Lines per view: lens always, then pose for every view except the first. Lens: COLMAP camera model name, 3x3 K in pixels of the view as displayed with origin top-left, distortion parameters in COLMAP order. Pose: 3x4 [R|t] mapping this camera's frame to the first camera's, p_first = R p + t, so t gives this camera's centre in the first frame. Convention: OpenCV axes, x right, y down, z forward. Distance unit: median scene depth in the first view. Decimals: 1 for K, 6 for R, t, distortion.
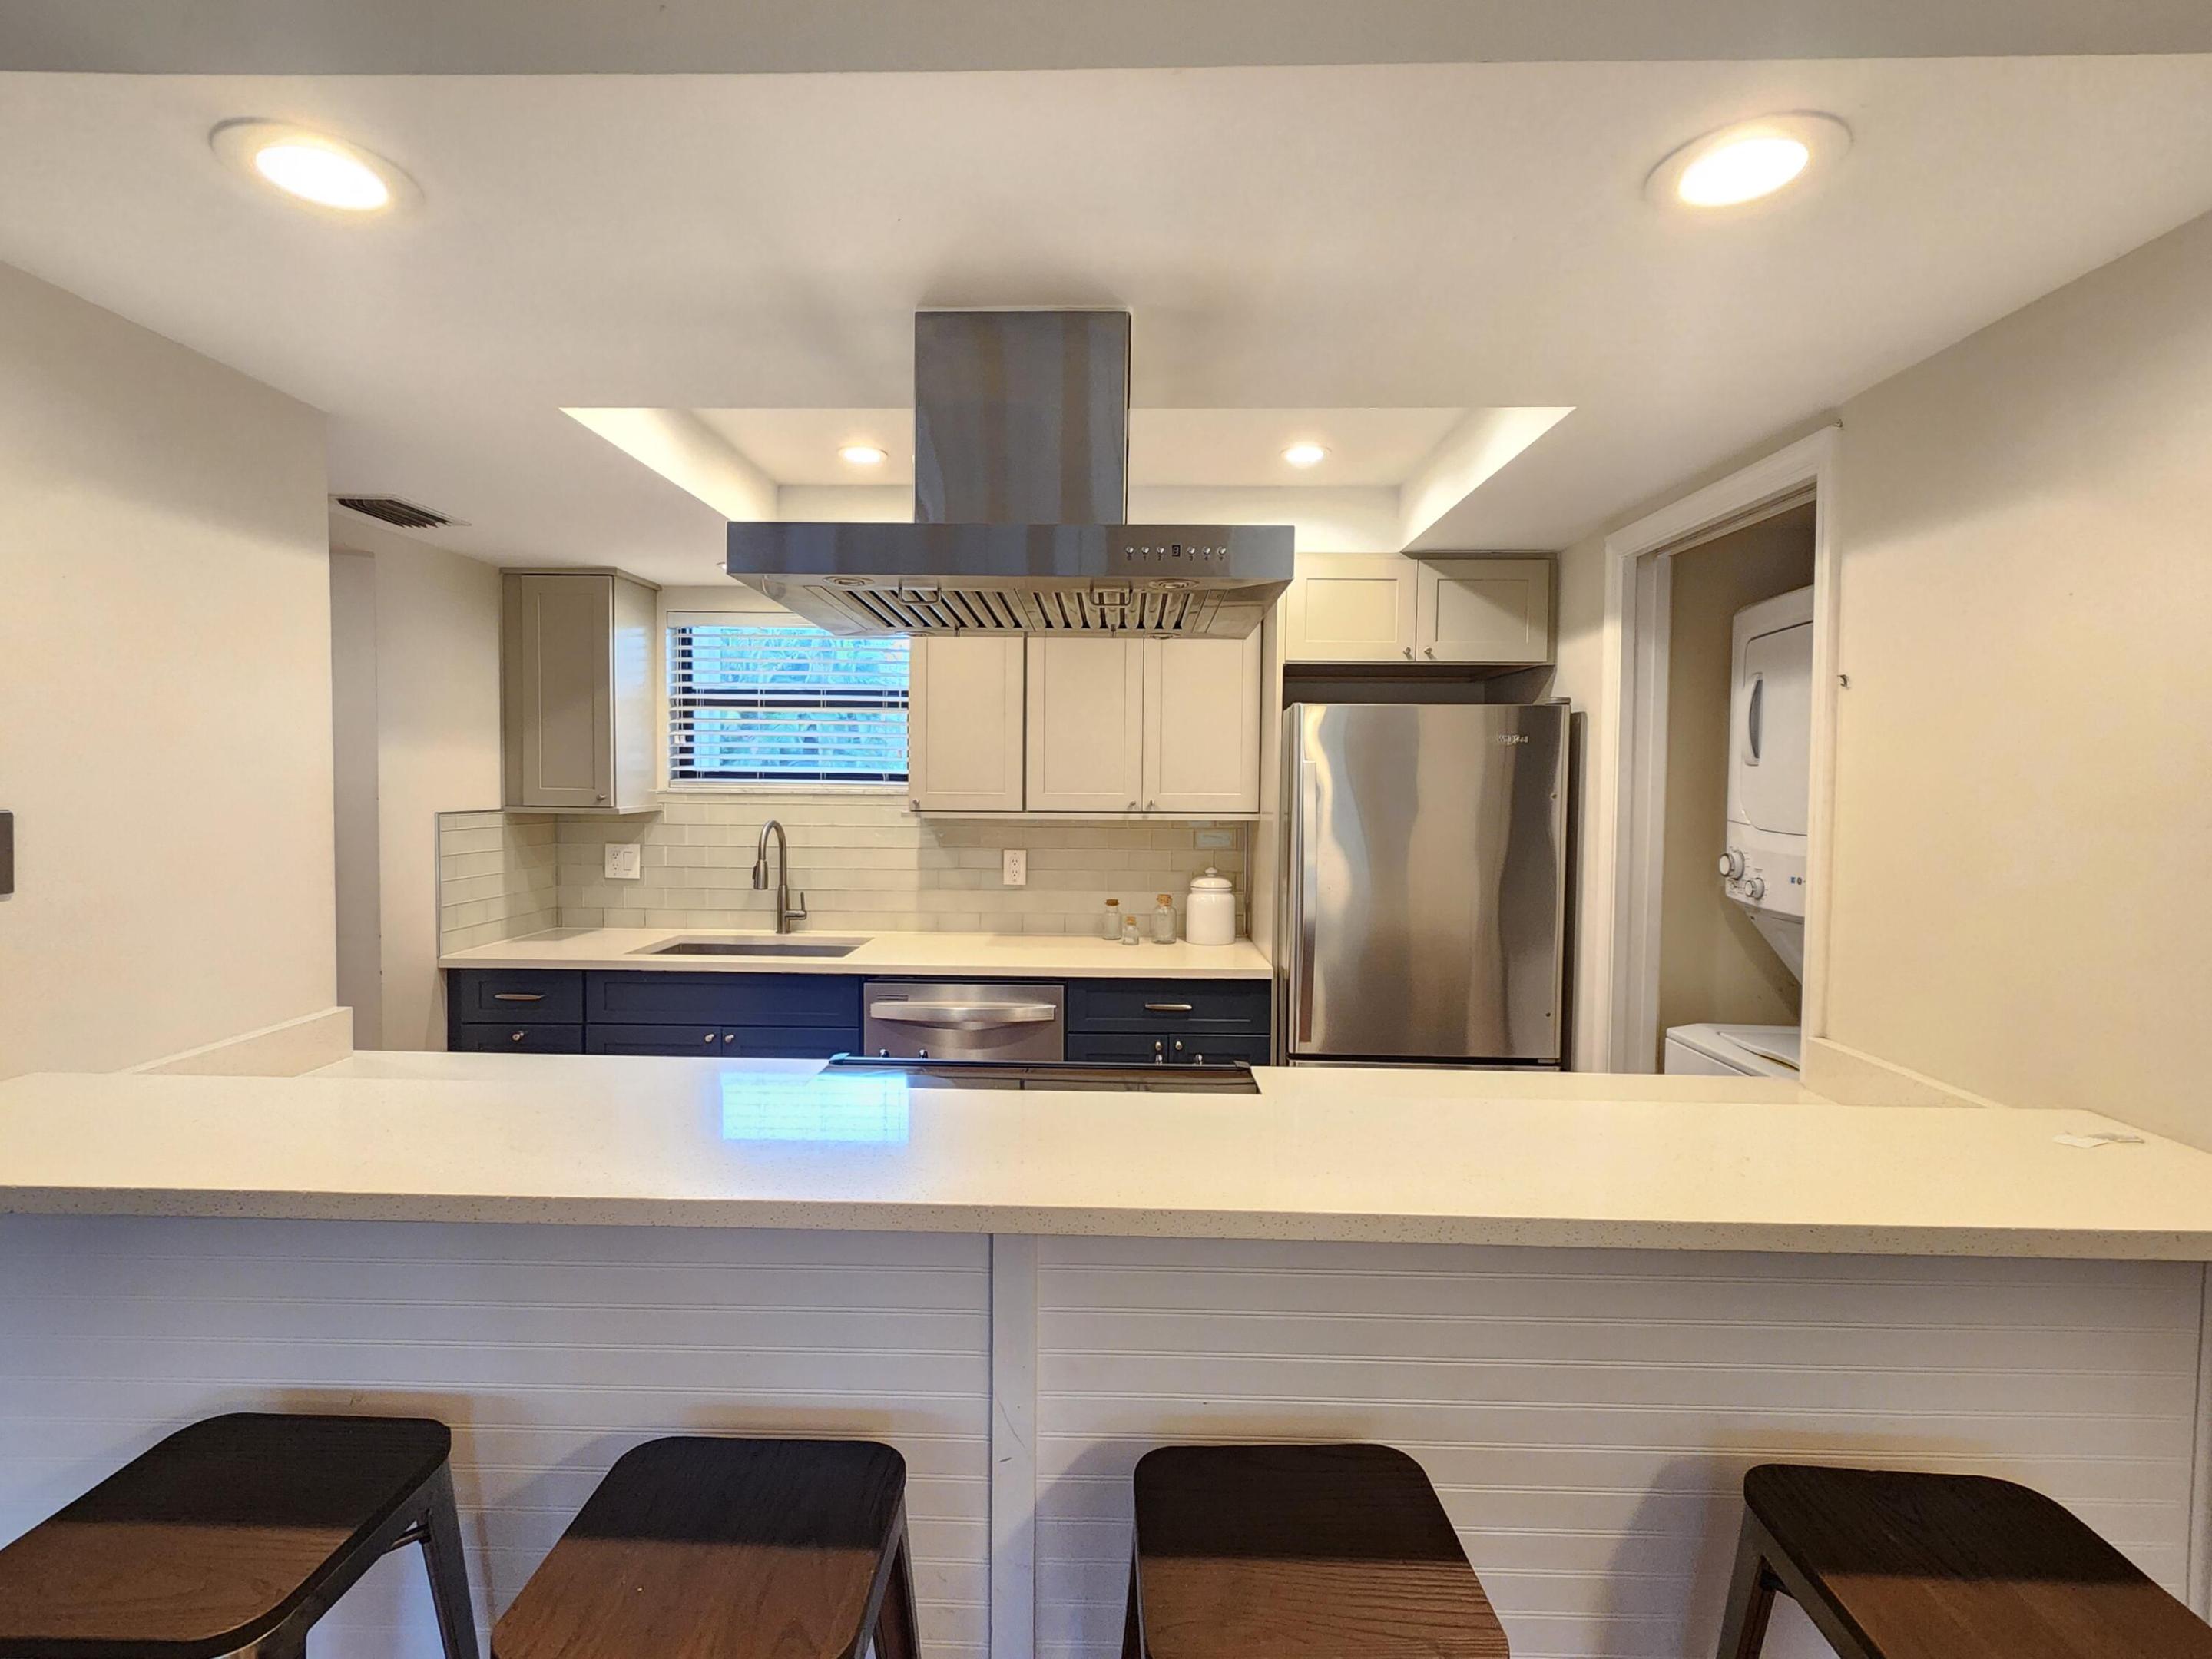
lens RADIAL K [[1074.4, 0, 1075.7], [0, 1074.4, 820.0], [0, 0, 1]] dist [0.007263, 0.000248]
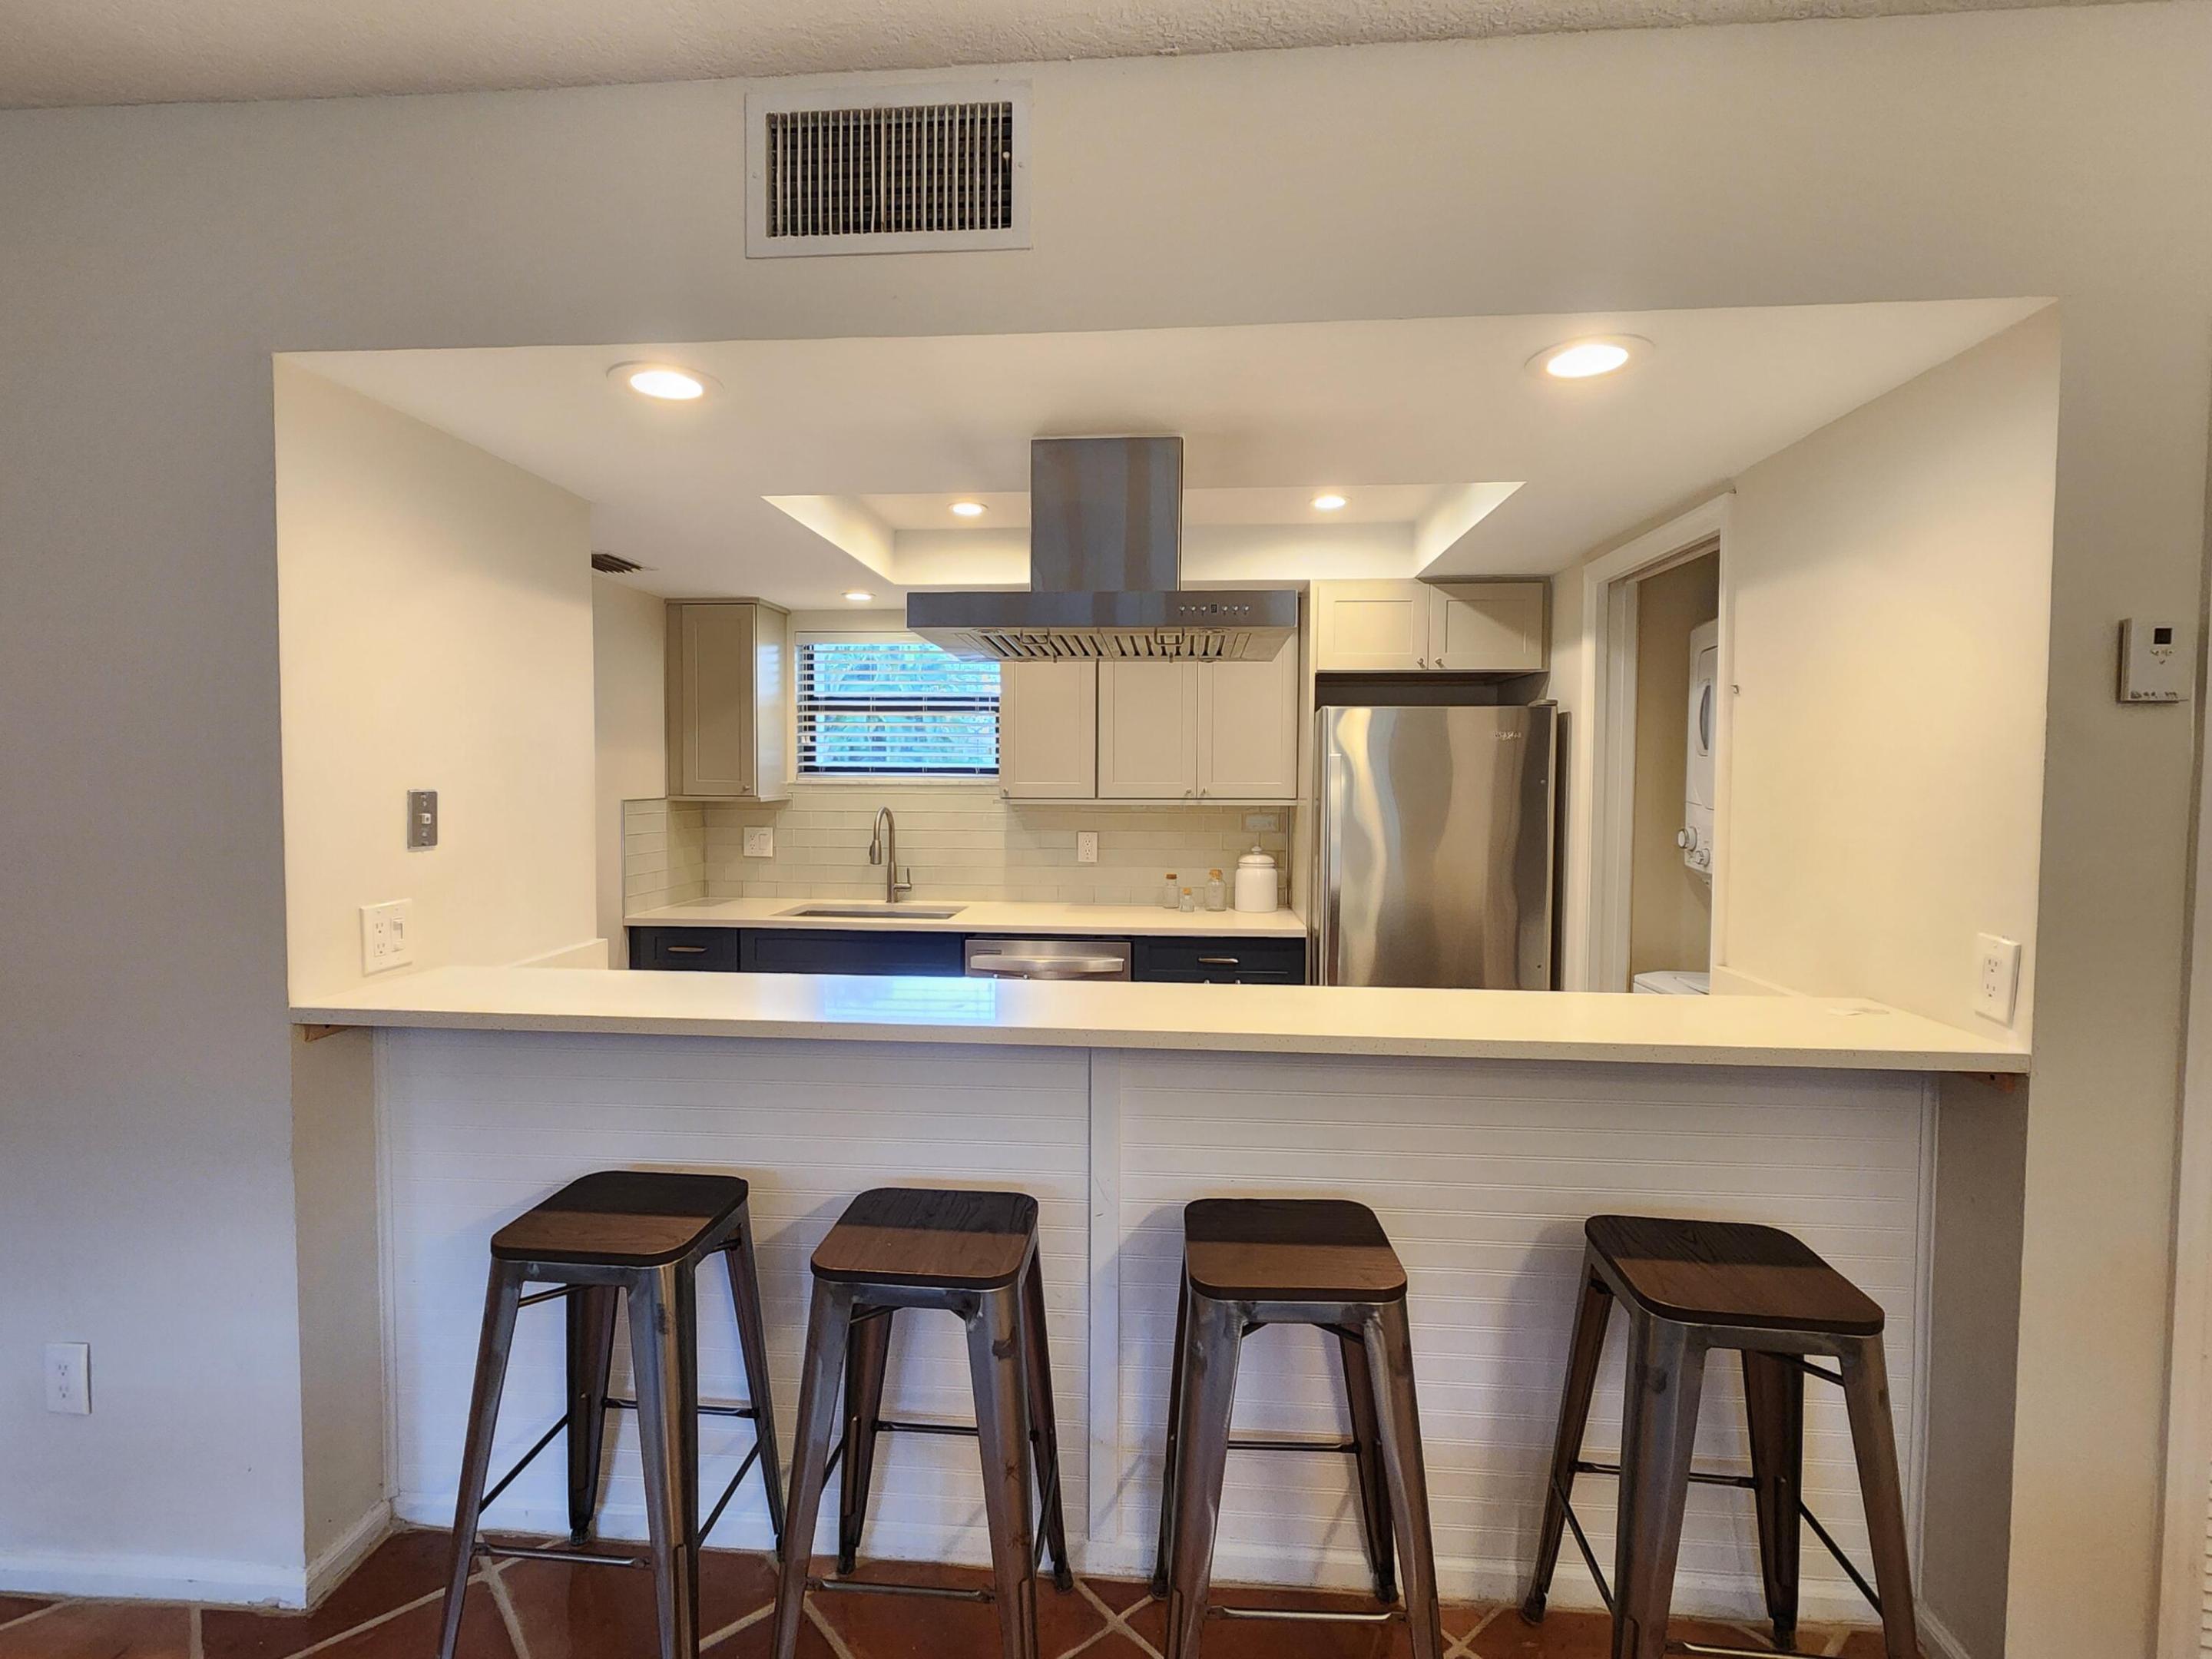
lens RADIAL K [[1074.4, 0, 1067.3], [0, 1074.4, 817.0], [0, 0, 1]] dist [0.007263, 0.000248]
pose [[0.997992, -0.001288, -0.063334, -0.006656], [0.001282, 0.999999, -0.000139, 0.016328], [0.063334, 0.000057, 0.997992, -0.242983]]
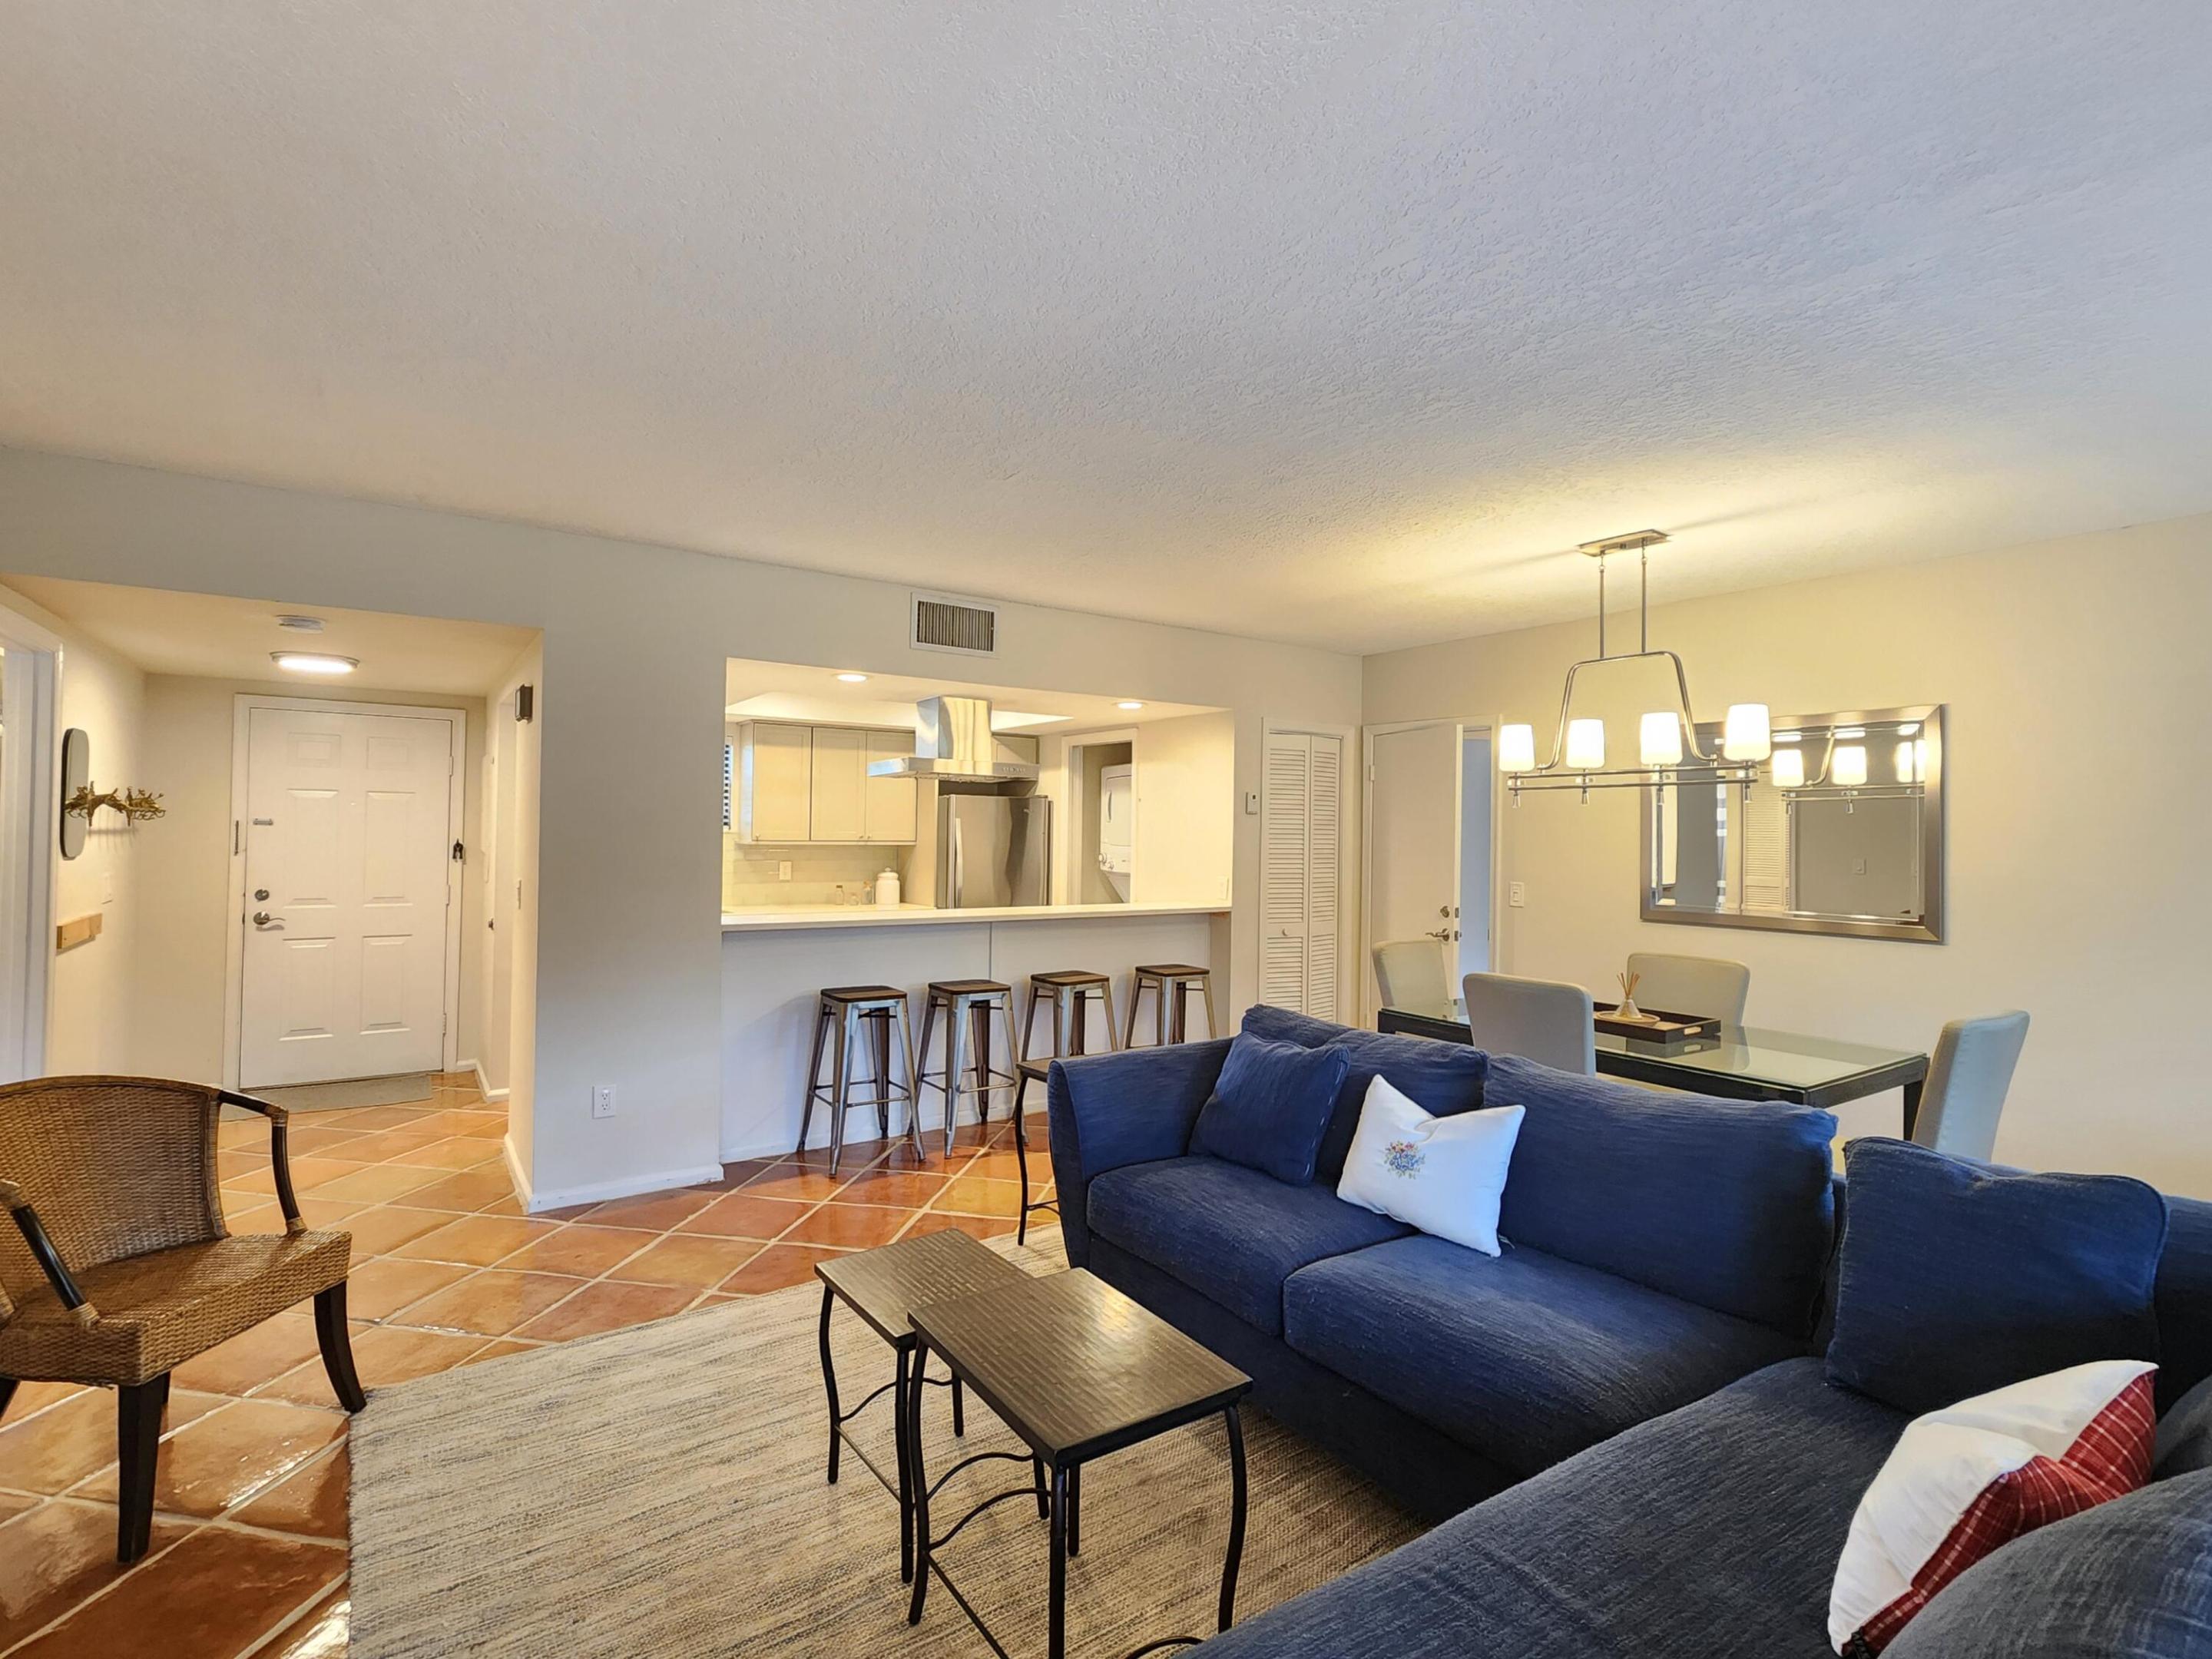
lens RADIAL K [[1074.4, 0, 1098.1], [0, 1074.4, 825.9], [0, 0, 1]] dist [0.007263, 0.000248]
pose [[0.808444, 0.006501, 0.588537, -1.046402], [0.014989, 0.999387, -0.031628, 0.047409], [-0.588382, 0.034391, 0.807851, -1.255545]]
